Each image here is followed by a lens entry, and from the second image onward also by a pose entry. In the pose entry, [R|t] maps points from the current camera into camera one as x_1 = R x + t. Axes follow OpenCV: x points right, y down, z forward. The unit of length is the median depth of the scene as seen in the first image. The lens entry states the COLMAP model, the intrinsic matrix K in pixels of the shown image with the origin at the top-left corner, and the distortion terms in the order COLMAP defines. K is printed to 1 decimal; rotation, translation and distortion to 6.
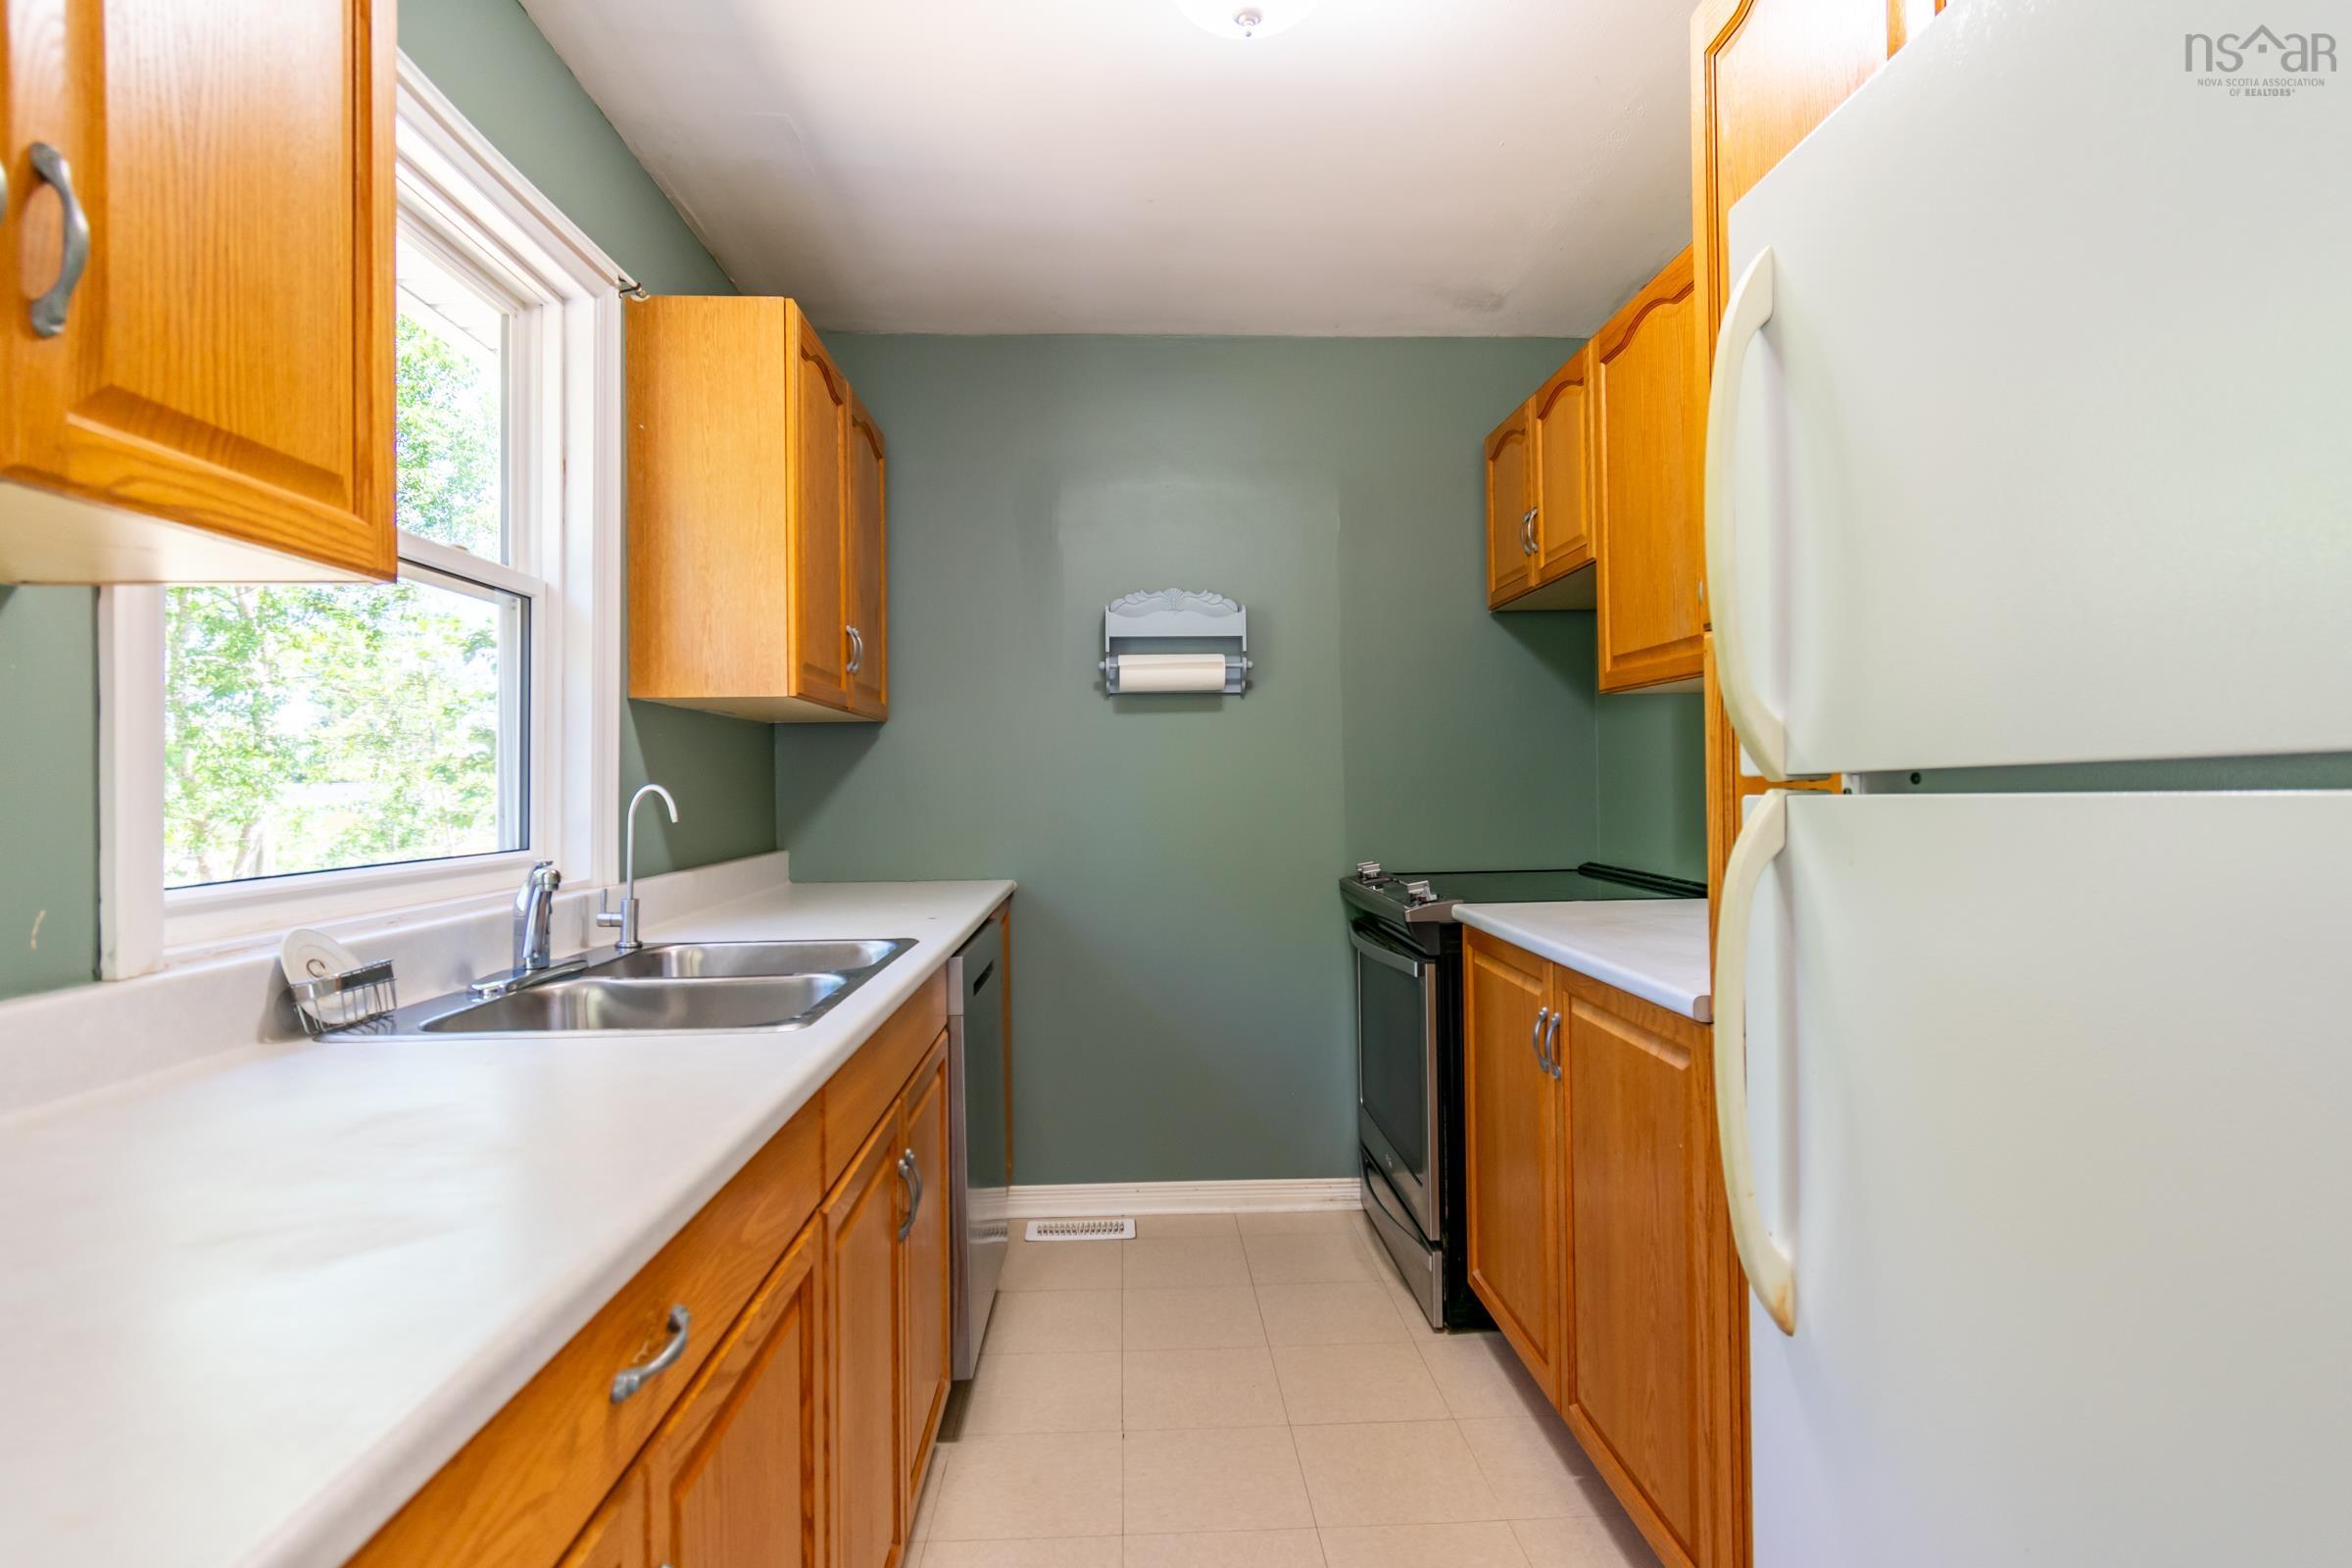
lens RADIAL K [[1216.7, 0, 1170.6], [0, 1216.7, 749.9], [0, 0, 1]] dist [-0.000036, 0.000186]
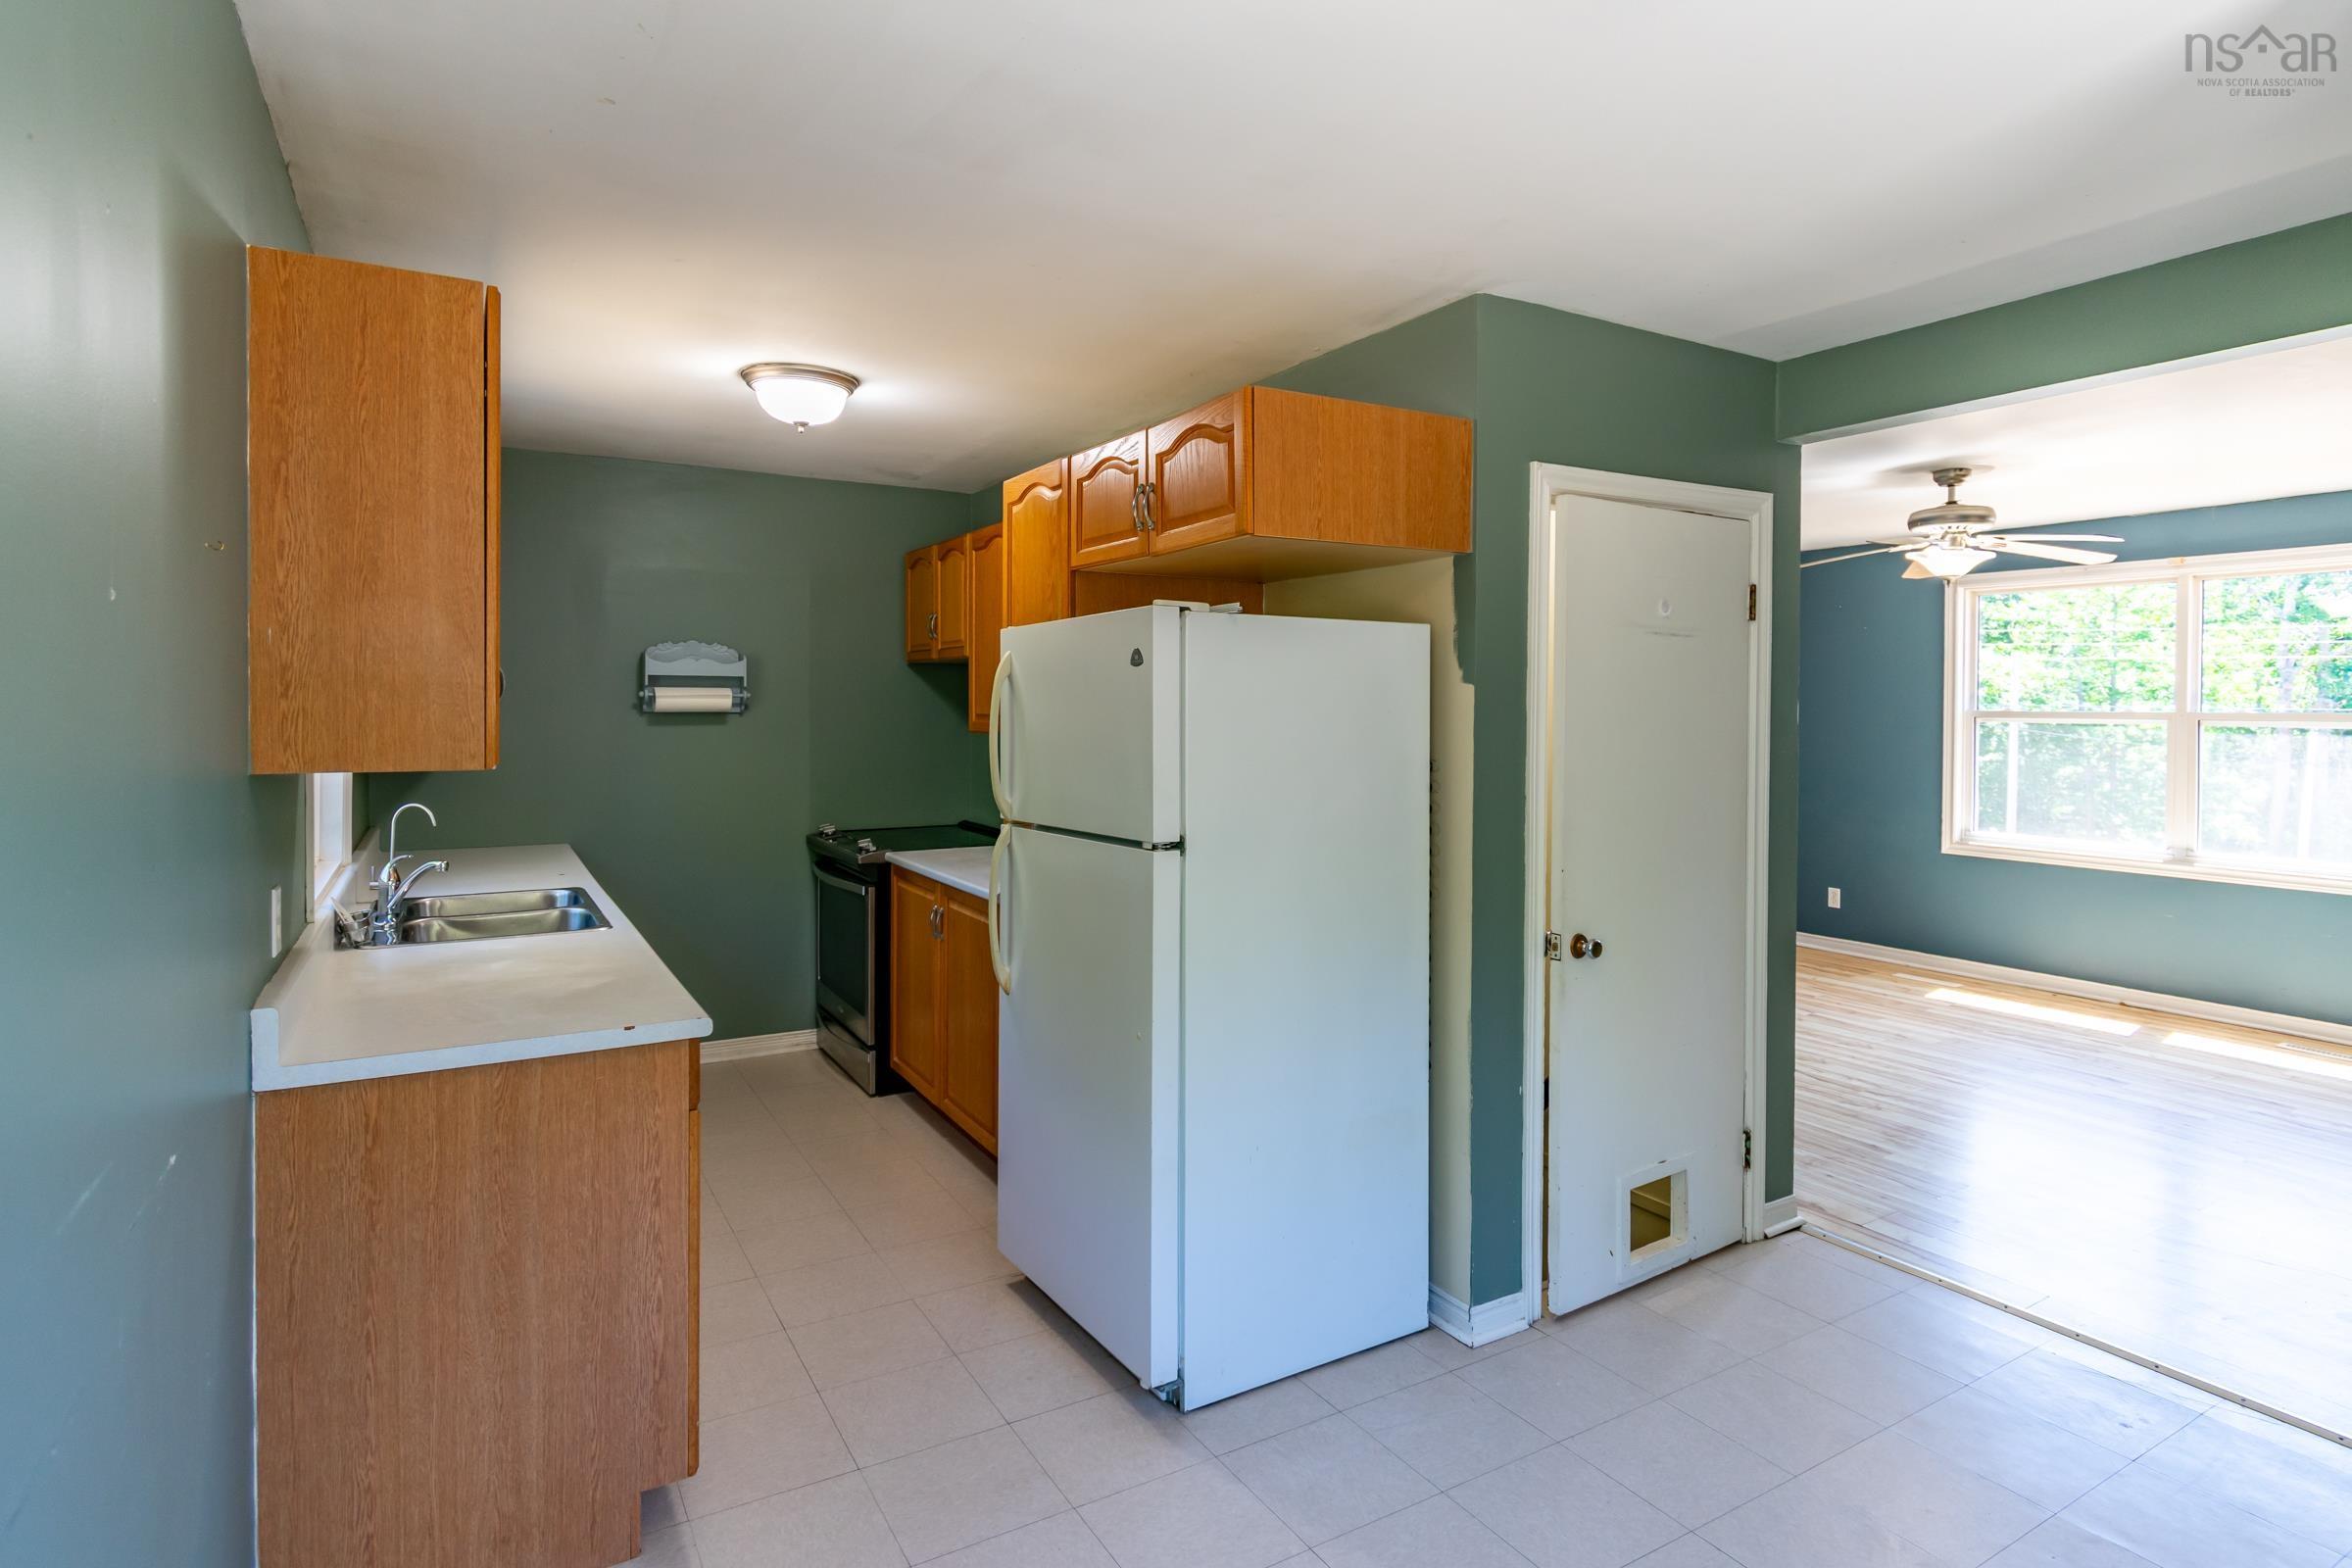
lens RADIAL K [[1216.7, 0, 1170.6], [0, 1216.7, 749.9], [0, 0, 1]] dist [-0.000036, 0.000186]
pose [[0.884416, 0.001726, 0.466697, -0.211182], [-0.029893, 0.998149, 0.052957, -0.118973], [-0.465742, -0.060787, 0.882830, -0.688771]]
